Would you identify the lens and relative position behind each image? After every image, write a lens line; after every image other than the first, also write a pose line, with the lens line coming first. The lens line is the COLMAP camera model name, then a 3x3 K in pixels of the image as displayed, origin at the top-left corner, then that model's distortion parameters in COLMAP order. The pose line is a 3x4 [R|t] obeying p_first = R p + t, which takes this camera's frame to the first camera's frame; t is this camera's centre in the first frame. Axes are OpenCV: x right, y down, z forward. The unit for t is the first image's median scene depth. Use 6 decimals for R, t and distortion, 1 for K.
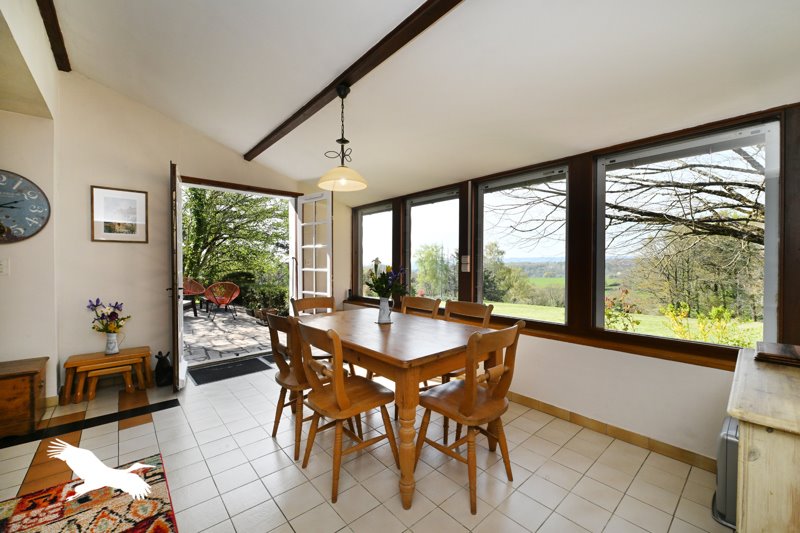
lens RADIAL K [[320.9, 0, 401.1], [0, 320.9, 264.9], [0, 0, 1]] dist [-0.002470, -0.000081]
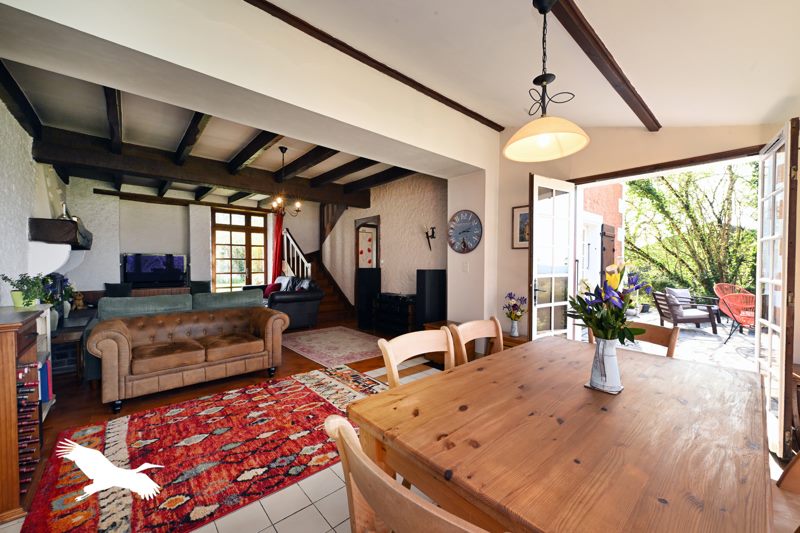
lens RADIAL K [[320.9, 0, 401.6], [0, 320.9, 267.3], [0, 0, 1]] dist [-0.002470, -0.000081]
pose [[0.001312, 0.003104, -0.999994, 0.373726], [-0.021280, 0.999769, 0.003075, 0.009073], [0.999773, 0.021276, 0.001378, 0.543250]]
